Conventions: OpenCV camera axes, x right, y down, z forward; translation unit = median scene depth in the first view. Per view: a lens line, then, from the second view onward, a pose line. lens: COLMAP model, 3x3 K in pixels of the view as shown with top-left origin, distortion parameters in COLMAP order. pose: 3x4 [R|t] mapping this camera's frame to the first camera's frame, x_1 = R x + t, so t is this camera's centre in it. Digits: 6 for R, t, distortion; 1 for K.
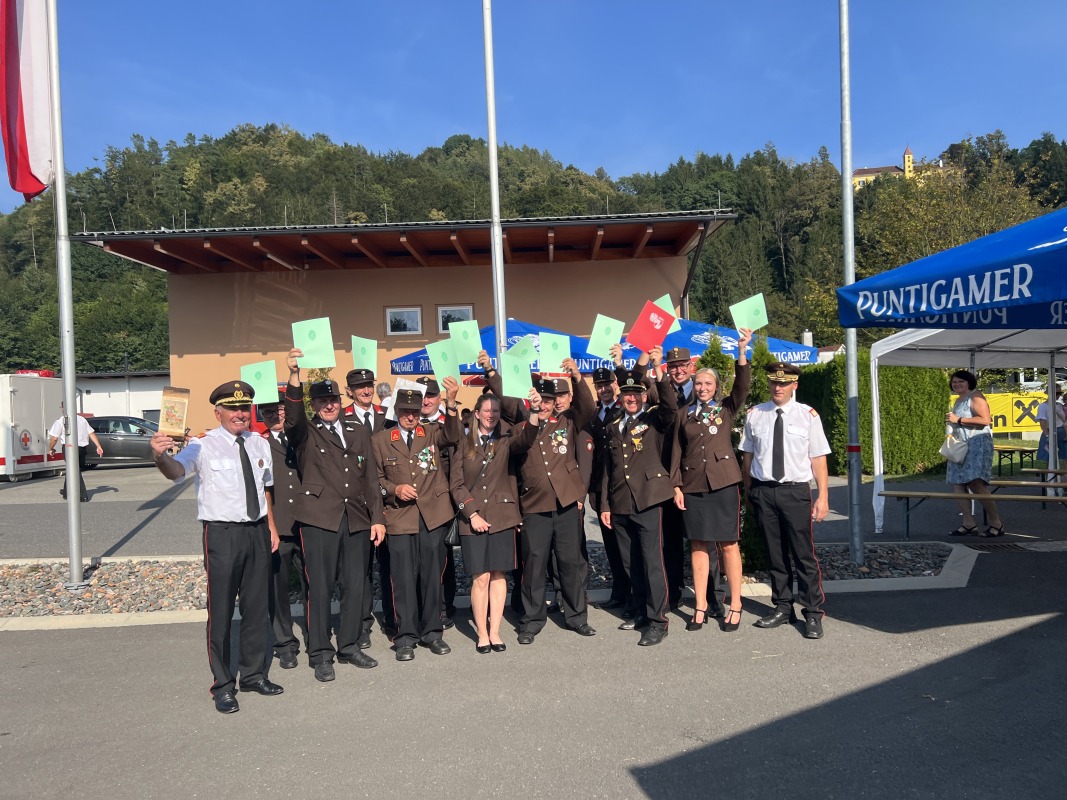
lens RADIAL K [[808.7, 0, 533.5], [0, 808.7, 400.0], [0, 0, 1]] dist [-0.025864, 0.000858]
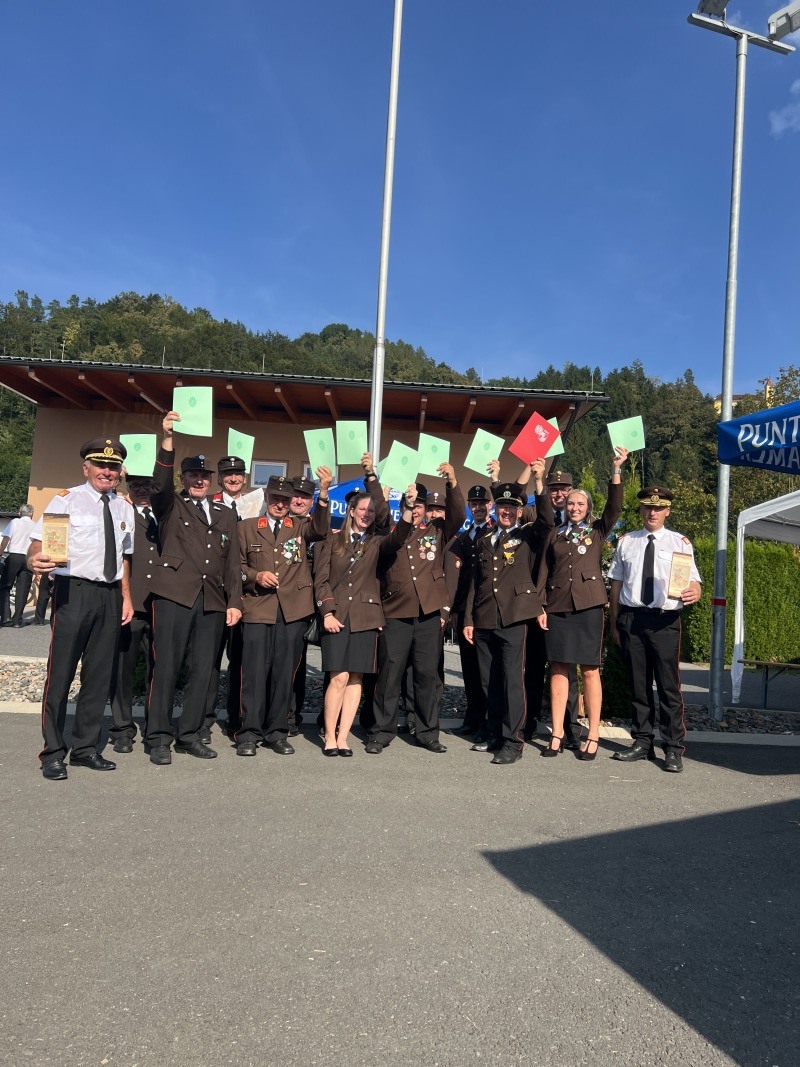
lens RADIAL K [[801.9, 0, 400.0], [0, 801.9, 533.5], [0, 0, 1]] dist [0.025302, -0.119194]
pose [[0.995115, 0.097580, 0.014947, -0.017594], [-0.095941, 0.991632, -0.086384, 0.121581], [-0.023251, 0.084528, 0.996150, 0.027520]]
